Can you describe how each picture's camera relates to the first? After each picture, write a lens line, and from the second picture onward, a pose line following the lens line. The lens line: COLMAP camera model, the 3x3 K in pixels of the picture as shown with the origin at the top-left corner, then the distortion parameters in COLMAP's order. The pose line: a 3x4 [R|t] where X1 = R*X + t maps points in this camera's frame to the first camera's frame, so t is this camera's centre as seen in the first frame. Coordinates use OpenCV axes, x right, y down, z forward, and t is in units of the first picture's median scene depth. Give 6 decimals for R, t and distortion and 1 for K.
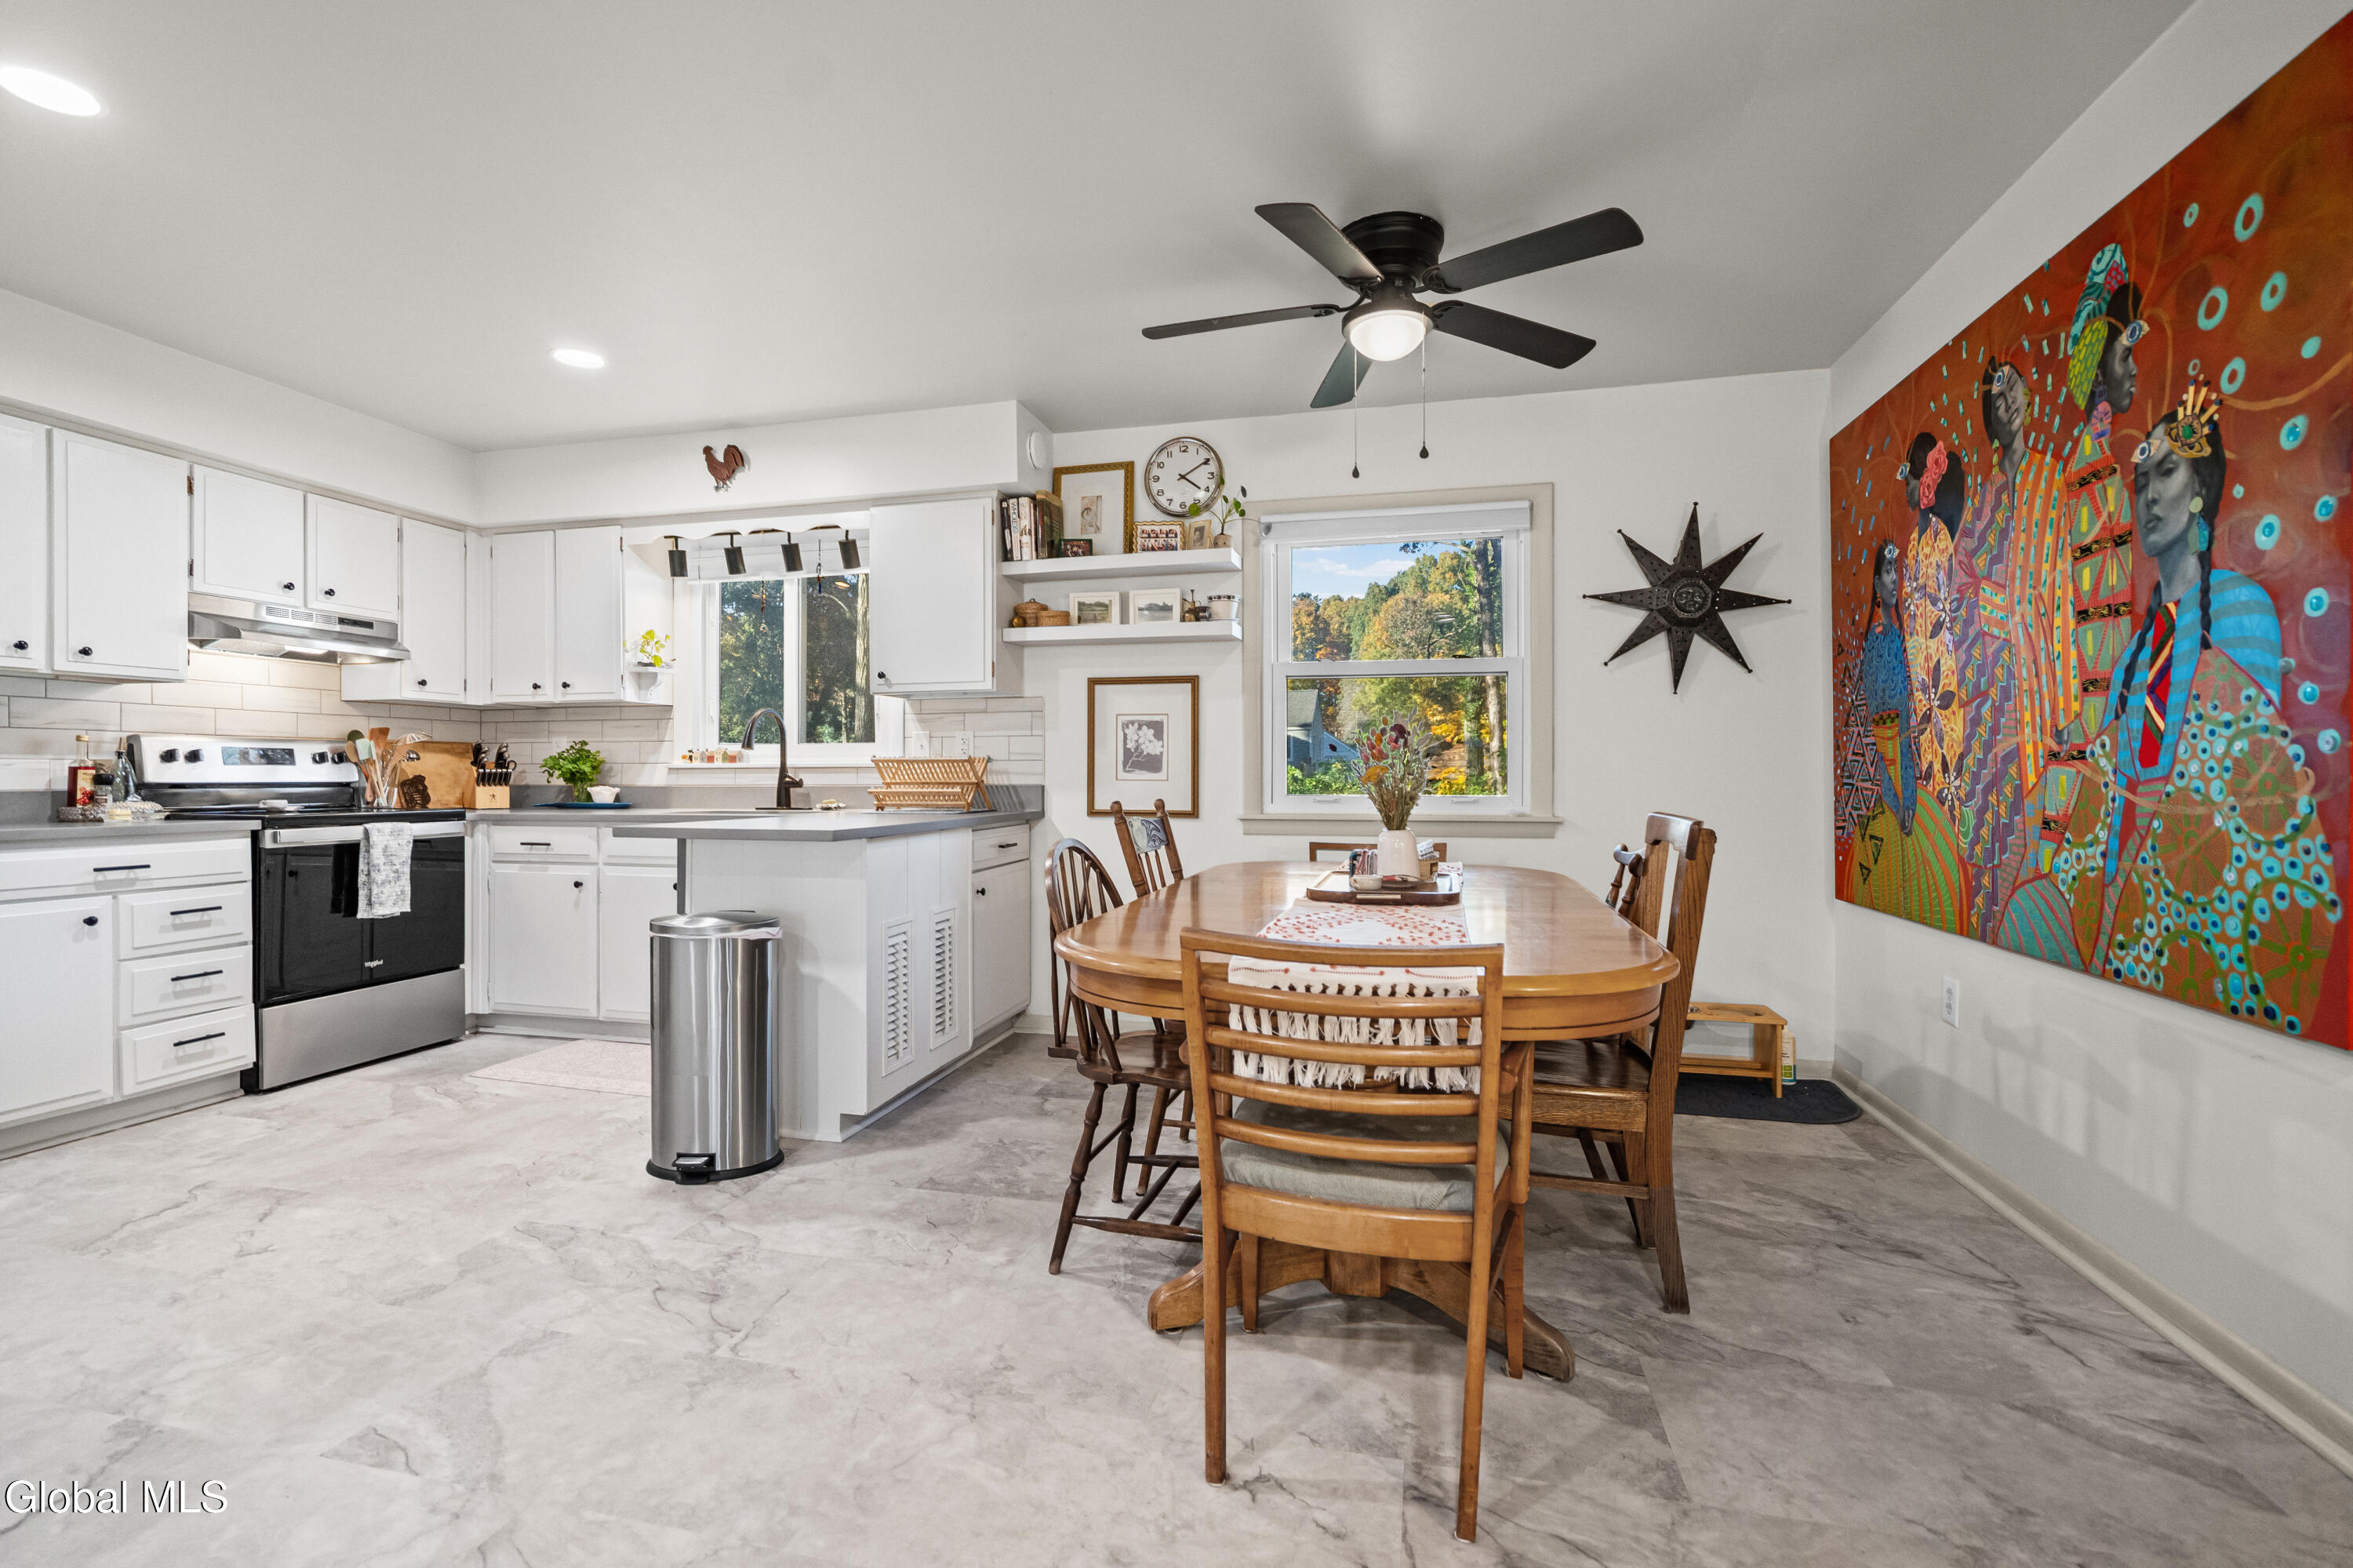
lens RADIAL K [[1049.7, 0, 1135.7], [0, 1049.7, 774.8], [0, 0, 1]] dist [-0.001485, 0.000524]
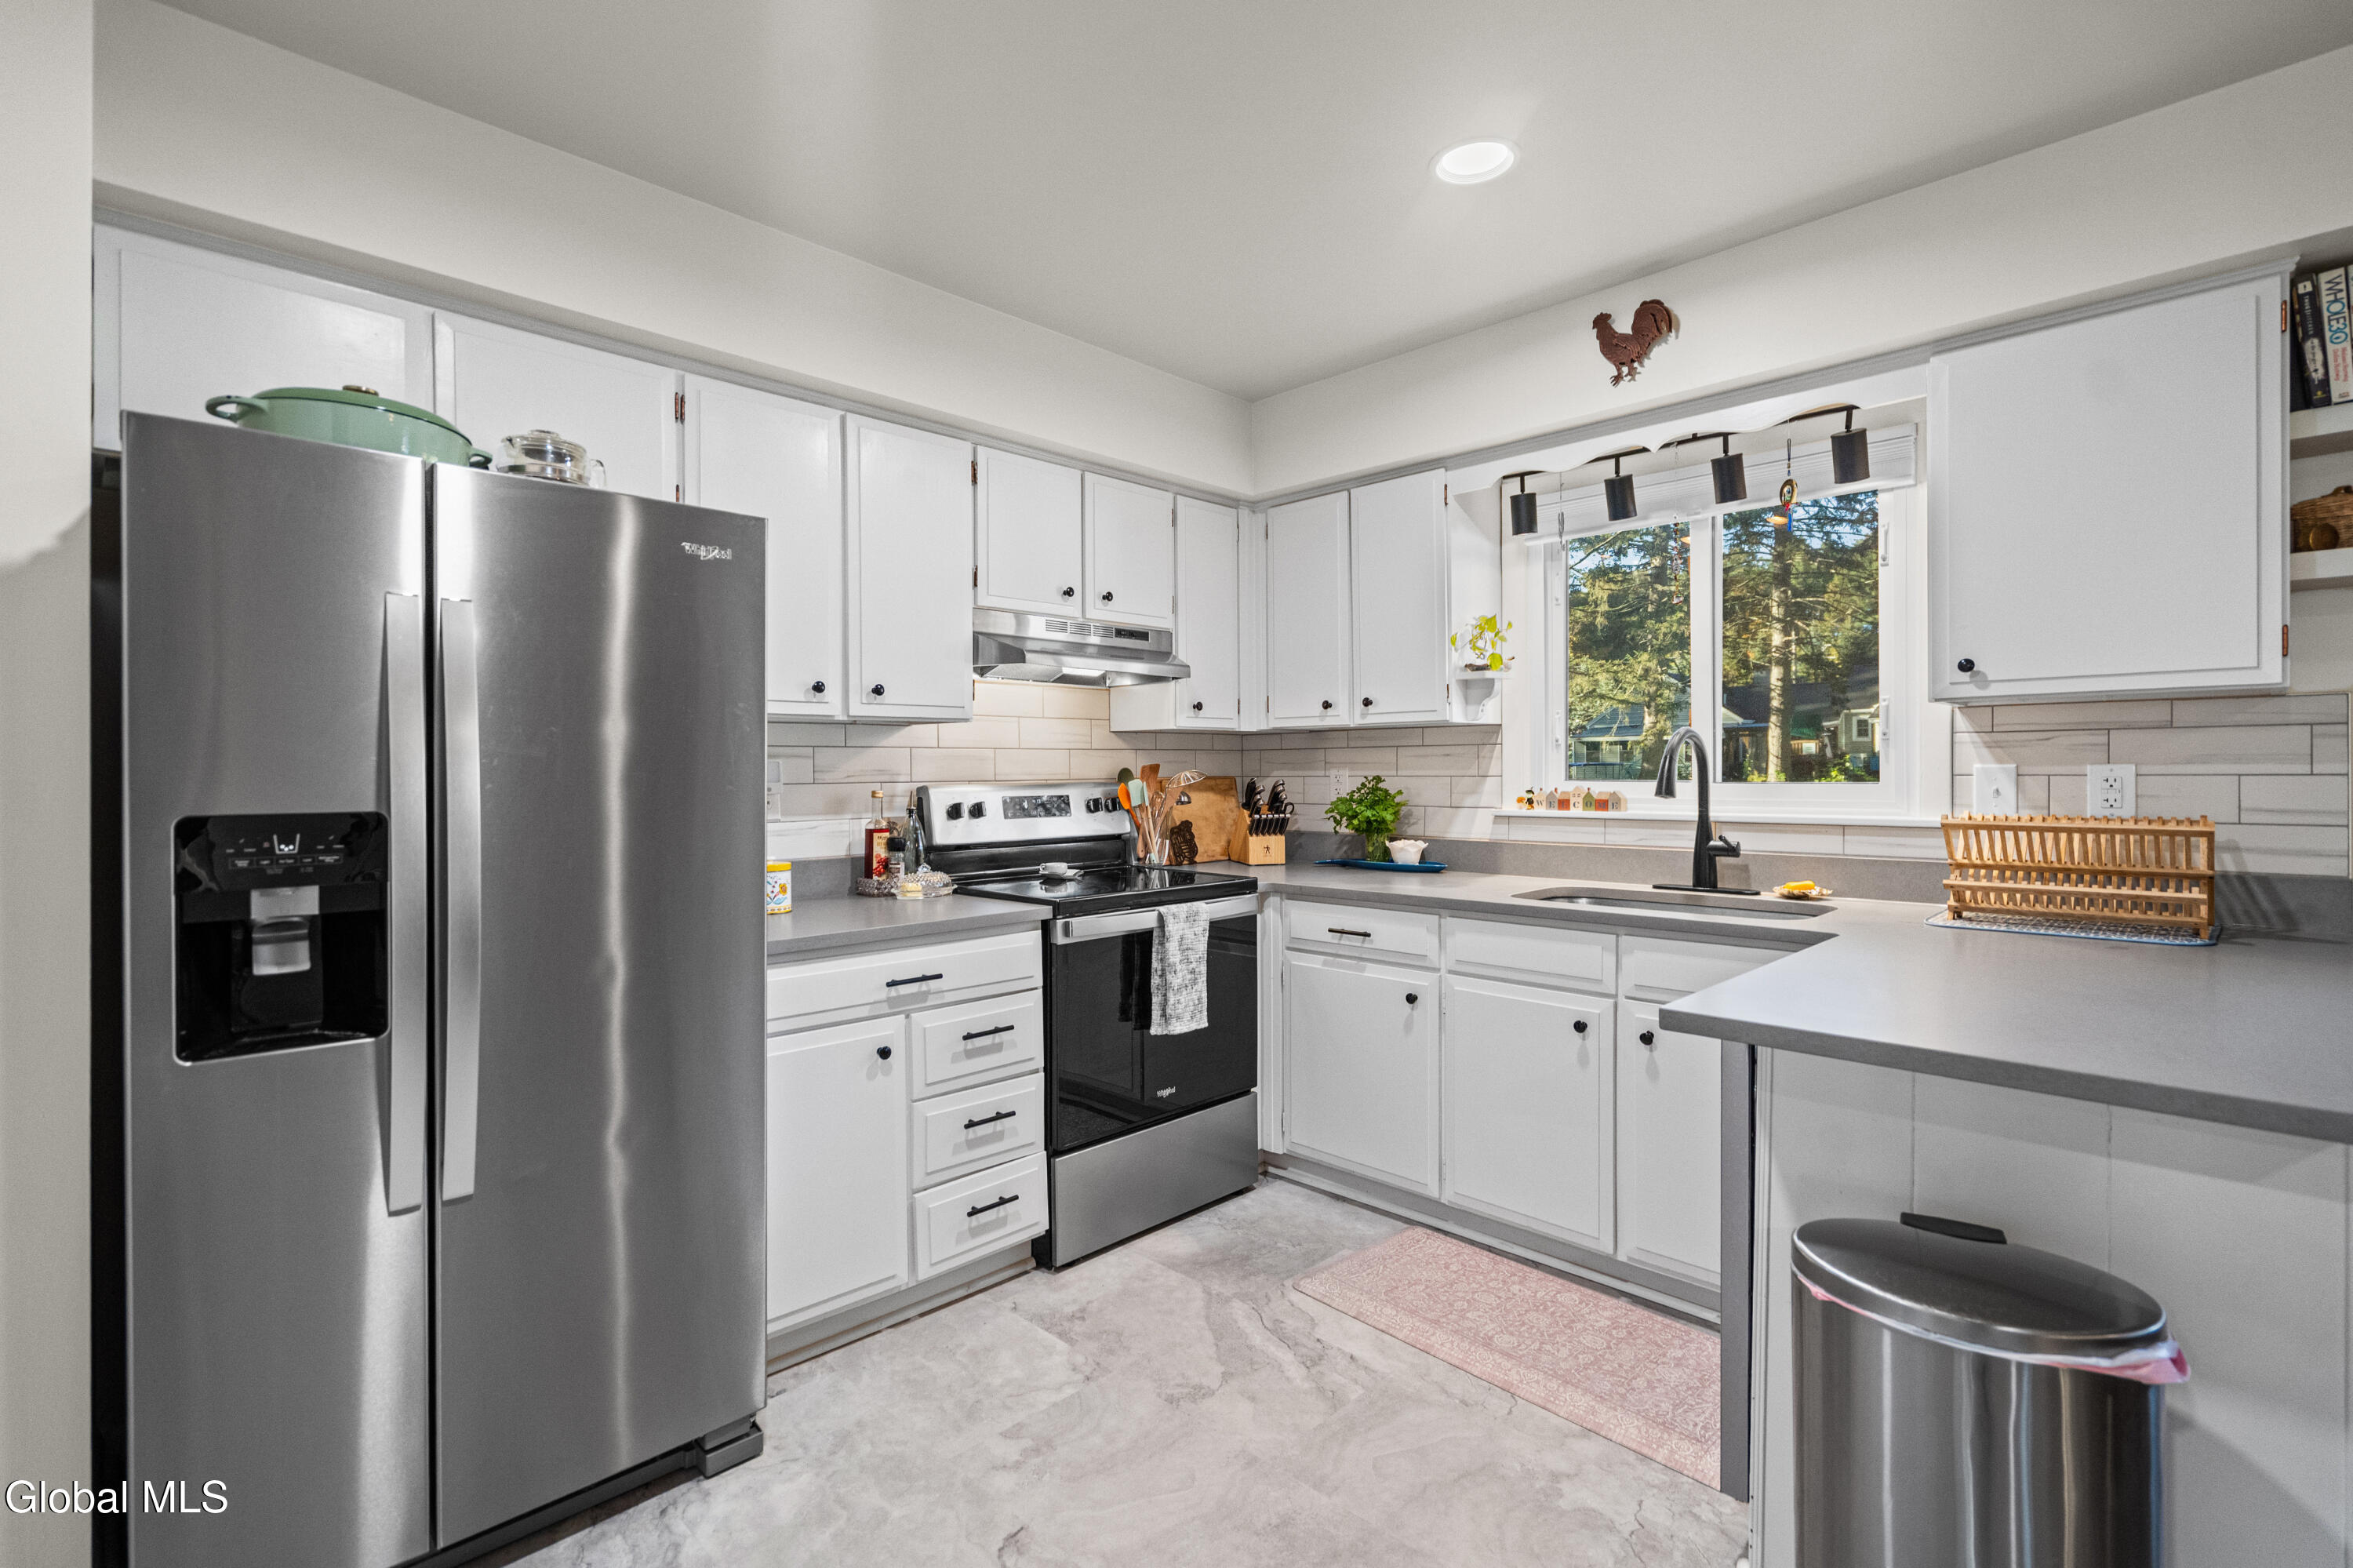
lens RADIAL K [[1069.0, 0, 1163.2], [0, 1069.0, 776.1], [0, 0, 1]] dist [0.001691, 0.000770]
pose [[0.859860, -0.000361, -0.510529, -0.370948], [0.005634, 0.999946, 0.008783, -0.054096], [0.510498, -0.010429, 0.859815, 0.381050]]
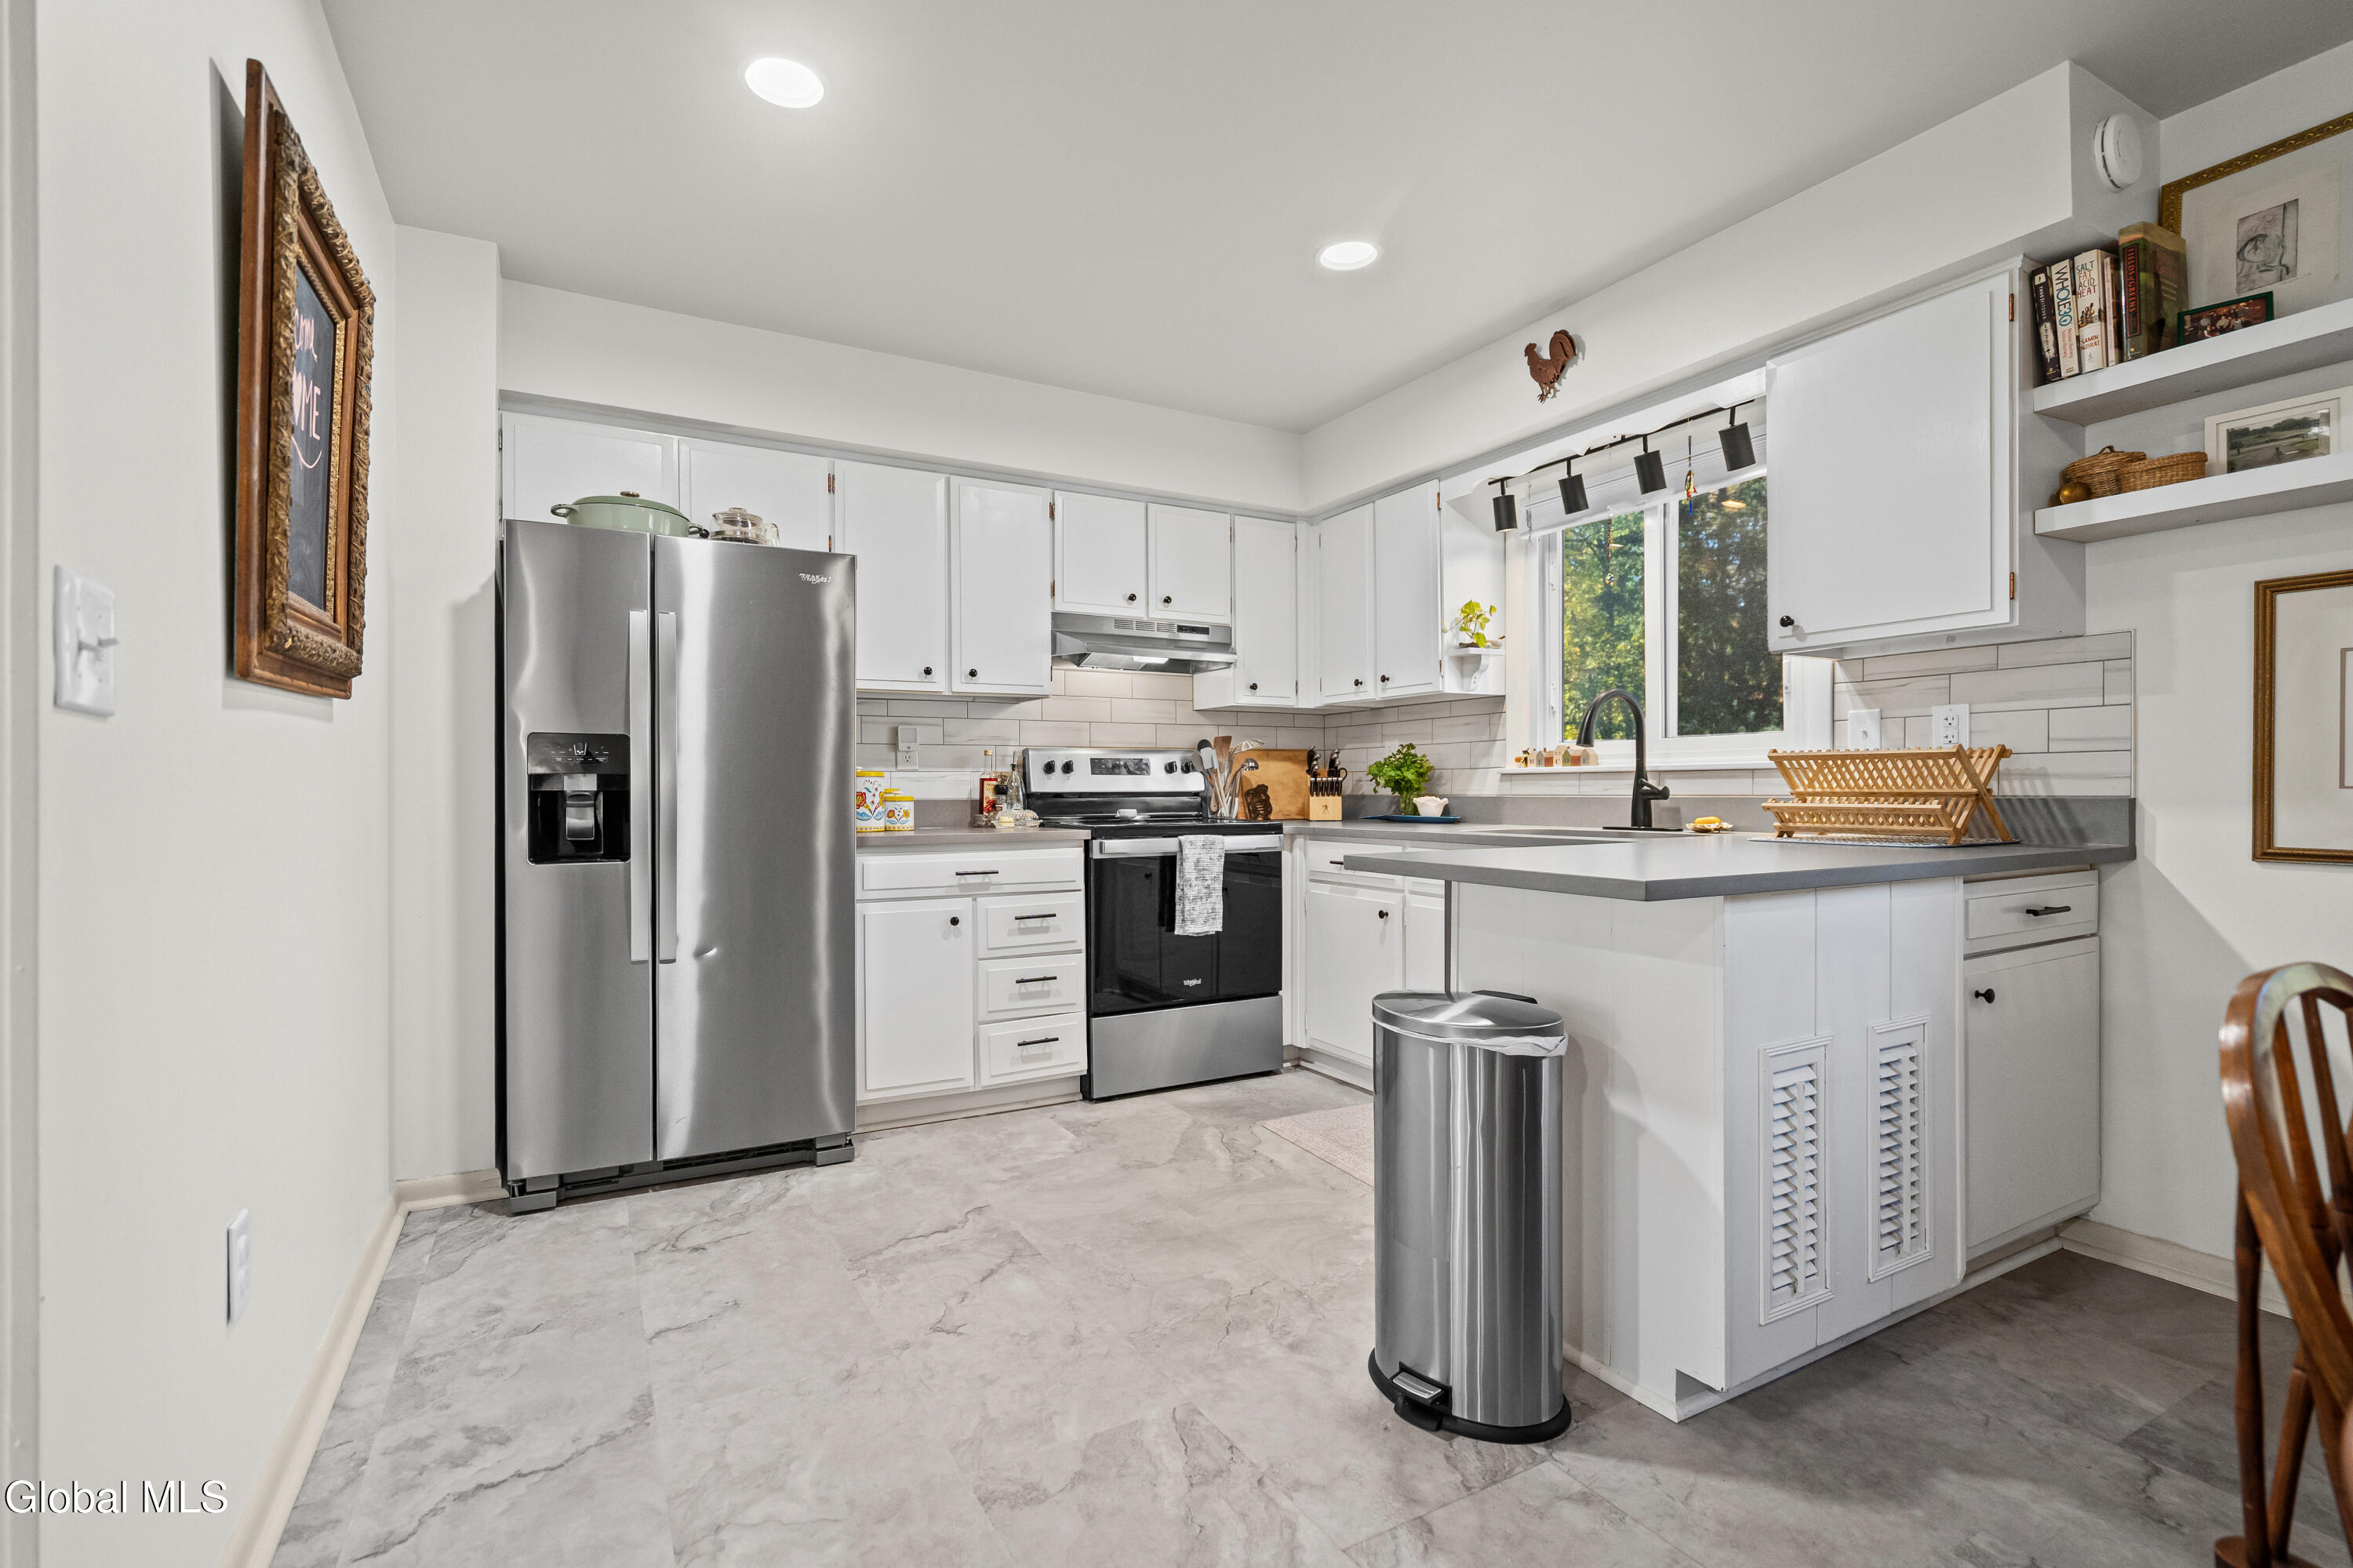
lens RADIAL K [[1061.5, 0, 1171.9], [0, 1061.5, 793.2], [0, 0, 1]] dist [0.000195, 0.000804]
pose [[0.693655, 0.001276, -0.720306, -0.047163], [0.005639, 0.999958, 0.007202, 0.001289], [0.720285, -0.009058, 0.693619, 0.345227]]
